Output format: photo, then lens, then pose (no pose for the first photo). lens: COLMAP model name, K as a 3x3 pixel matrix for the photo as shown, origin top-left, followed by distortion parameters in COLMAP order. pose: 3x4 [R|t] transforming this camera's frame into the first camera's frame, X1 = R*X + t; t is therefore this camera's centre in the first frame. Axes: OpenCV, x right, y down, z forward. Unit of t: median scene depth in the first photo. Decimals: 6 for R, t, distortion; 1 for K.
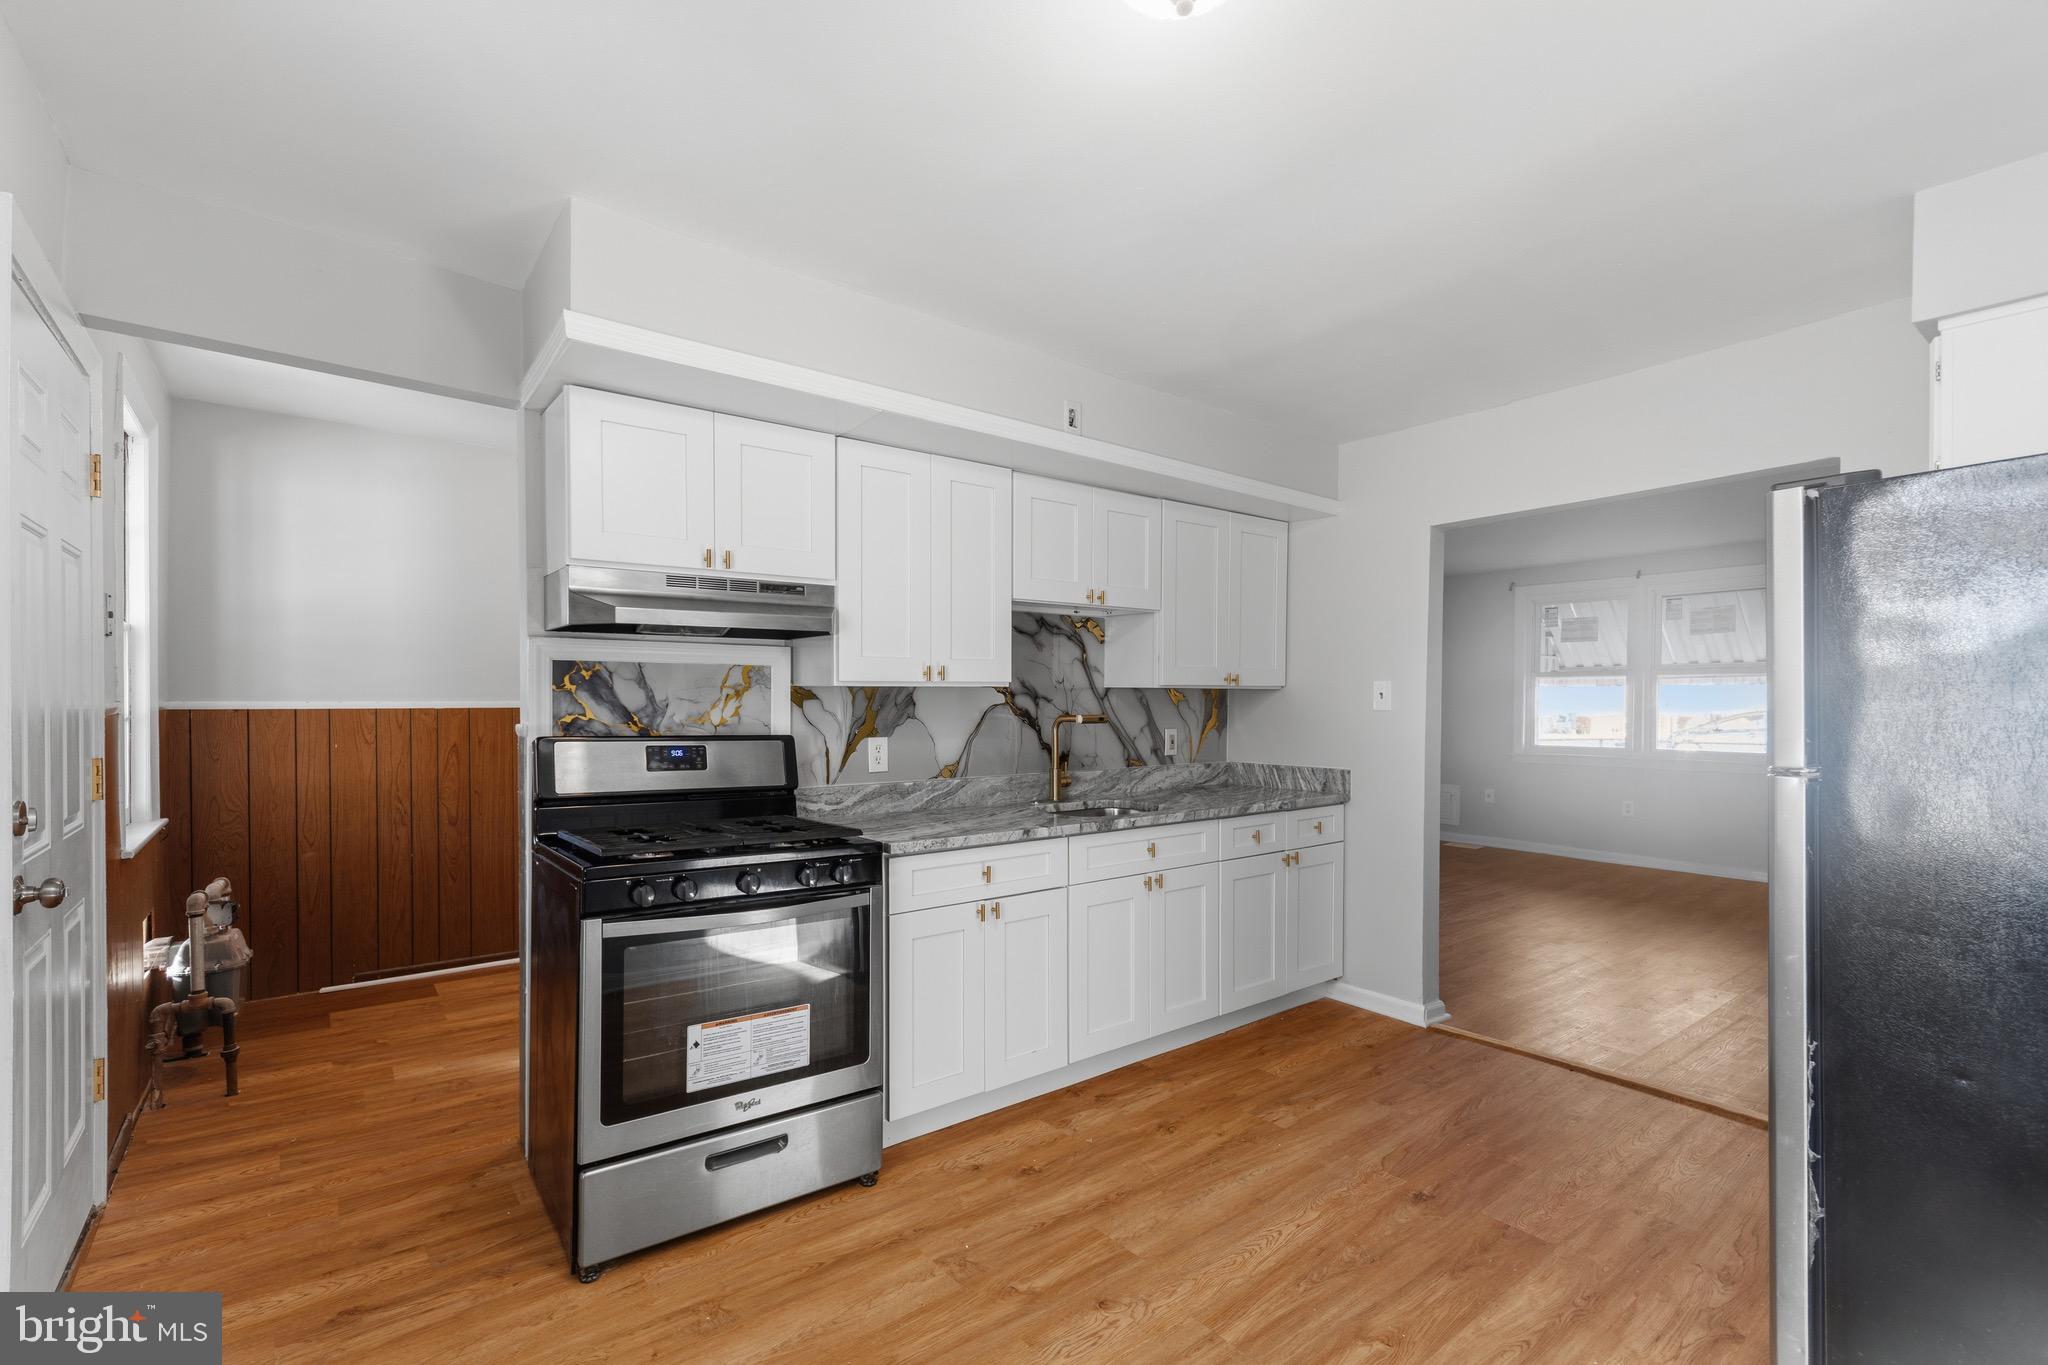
lens RADIAL K [[909.1, 0, 1005.7], [0, 909.1, 702.6], [0, 0, 1]] dist [-0.000411, -0.000707]
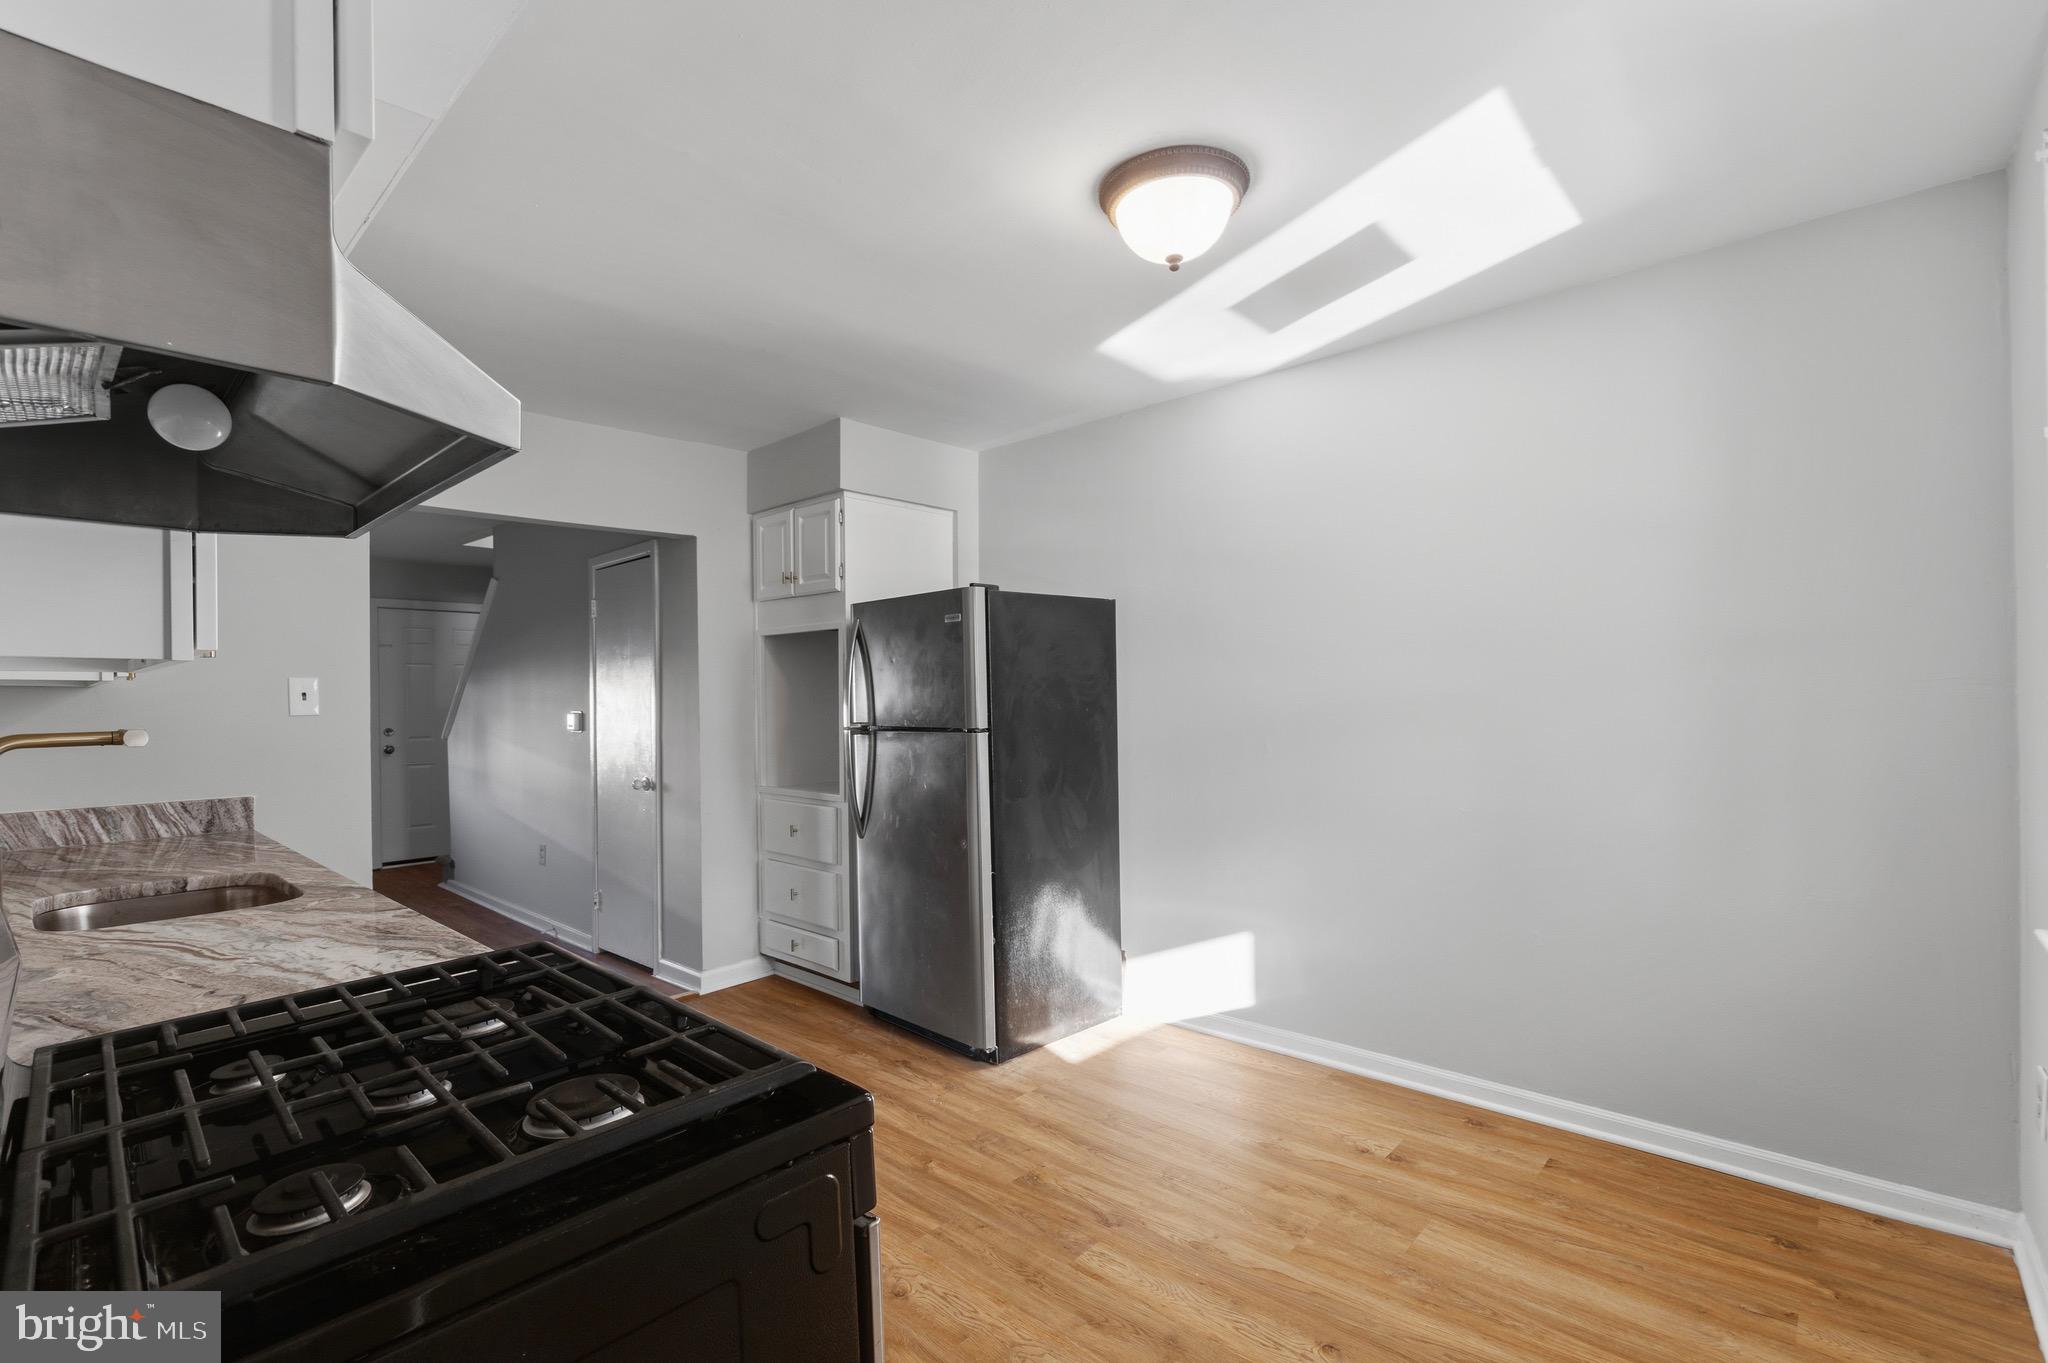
lens RADIAL K [[909.1, 0, 1014.0], [0, 909.1, 689.6], [0, 0, 1]] dist [-0.000411, -0.000707]
pose [[-0.157292, 0.006783, 0.987529, -0.780580], [0.014840, 0.999880, -0.004504, -0.001151], [-0.987441, 0.013947, -0.157373, 0.875154]]
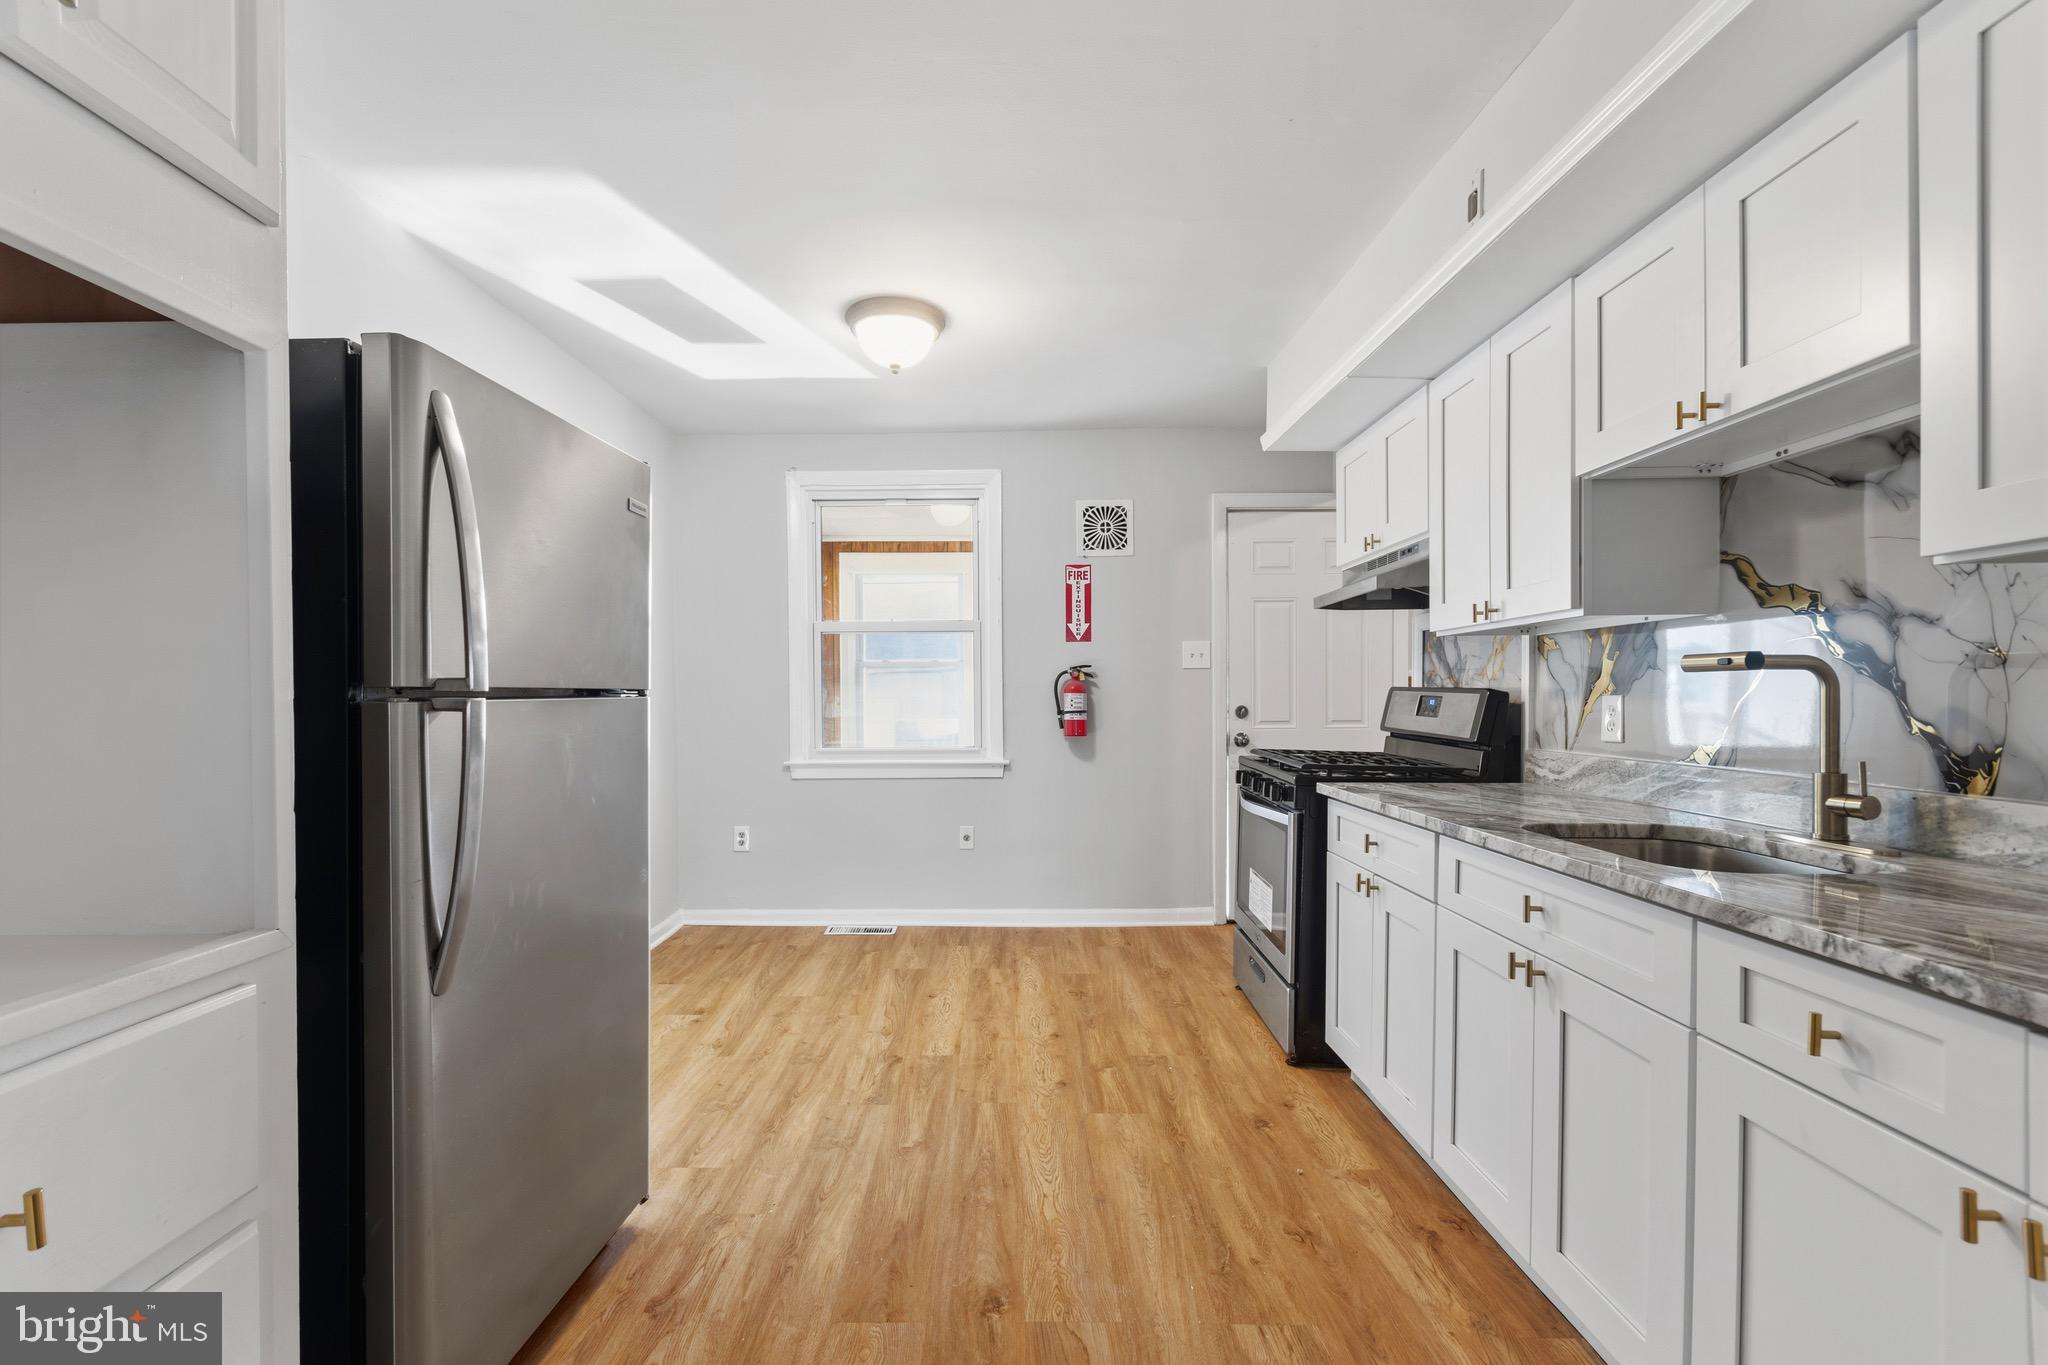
lens RADIAL K [[909.1, 0, 965.4], [0, 909.1, 690.2], [0, 0, 1]] dist [-0.000411, -0.000707]
pose [[-0.650611, -0.002965, -0.759406, 1.083158], [-0.001583, 0.999996, -0.002548, 0.052256], [0.759410, -0.000456, -0.650613, 1.535424]]
